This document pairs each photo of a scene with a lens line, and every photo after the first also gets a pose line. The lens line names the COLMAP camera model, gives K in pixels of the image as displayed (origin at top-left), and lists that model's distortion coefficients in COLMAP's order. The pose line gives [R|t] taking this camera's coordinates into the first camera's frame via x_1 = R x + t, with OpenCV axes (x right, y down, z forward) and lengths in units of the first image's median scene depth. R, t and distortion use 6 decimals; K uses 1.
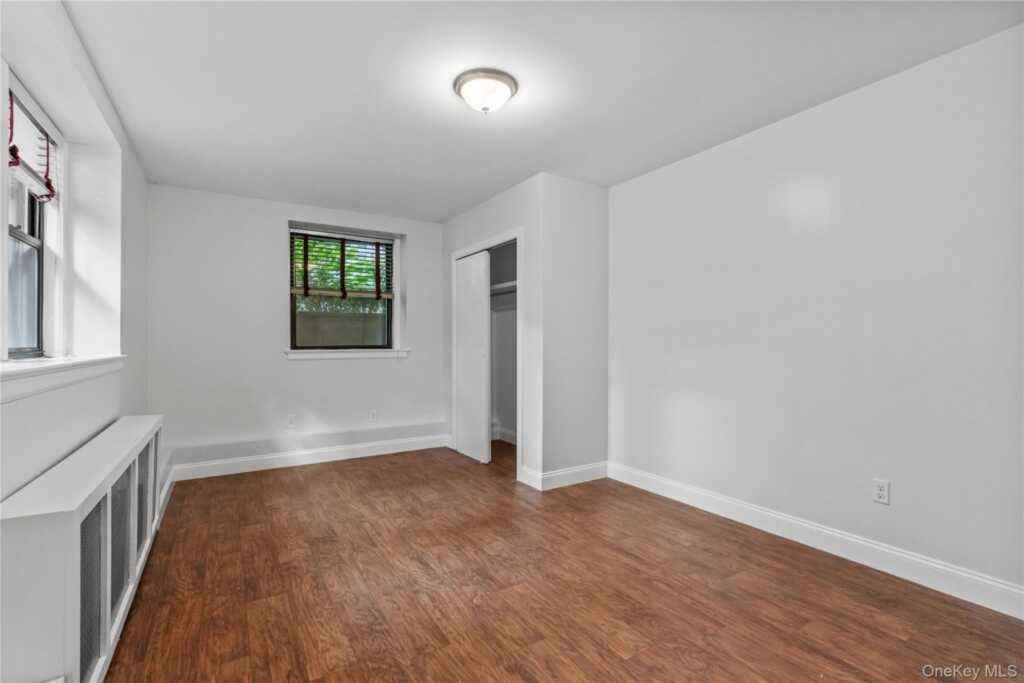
lens RADIAL K [[462.2, 0, 515.3], [0, 462.2, 342.9], [0, 0, 1]] dist [-0.001053, 0.000047]
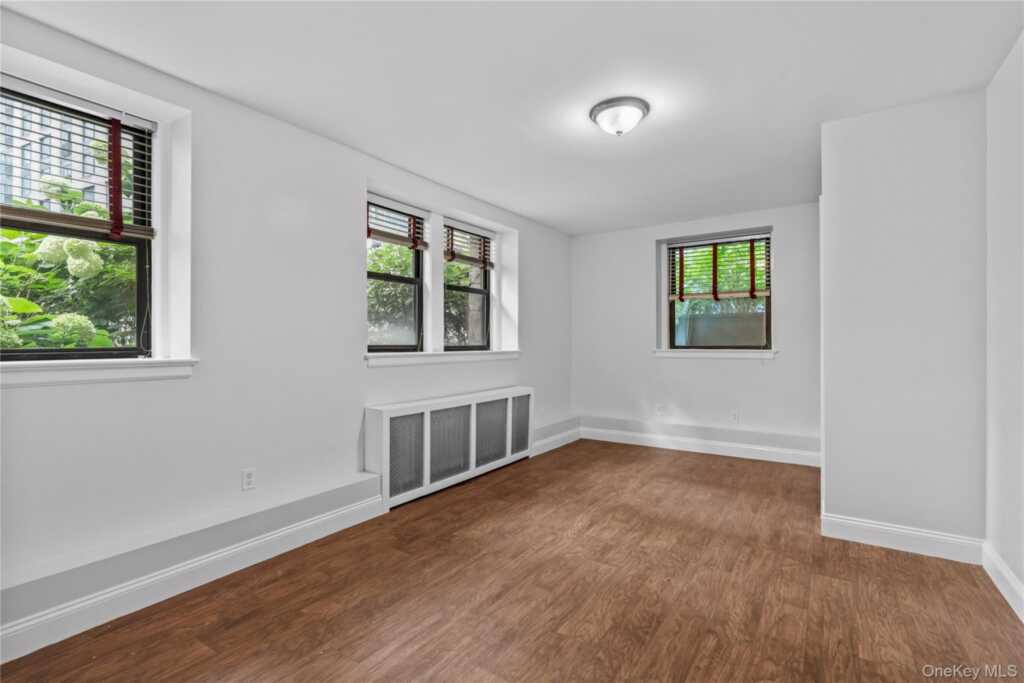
lens RADIAL K [[467.7, 0, 509.7], [0, 467.7, 340.8], [0, 0, 1]] dist [-0.003991, 0.000047]
pose [[0.407466, -0.002474, -0.913217, 0.739147], [-0.000600, 0.999995, -0.002977, -0.003546], [0.913220, 0.001761, 0.407463, 0.269057]]
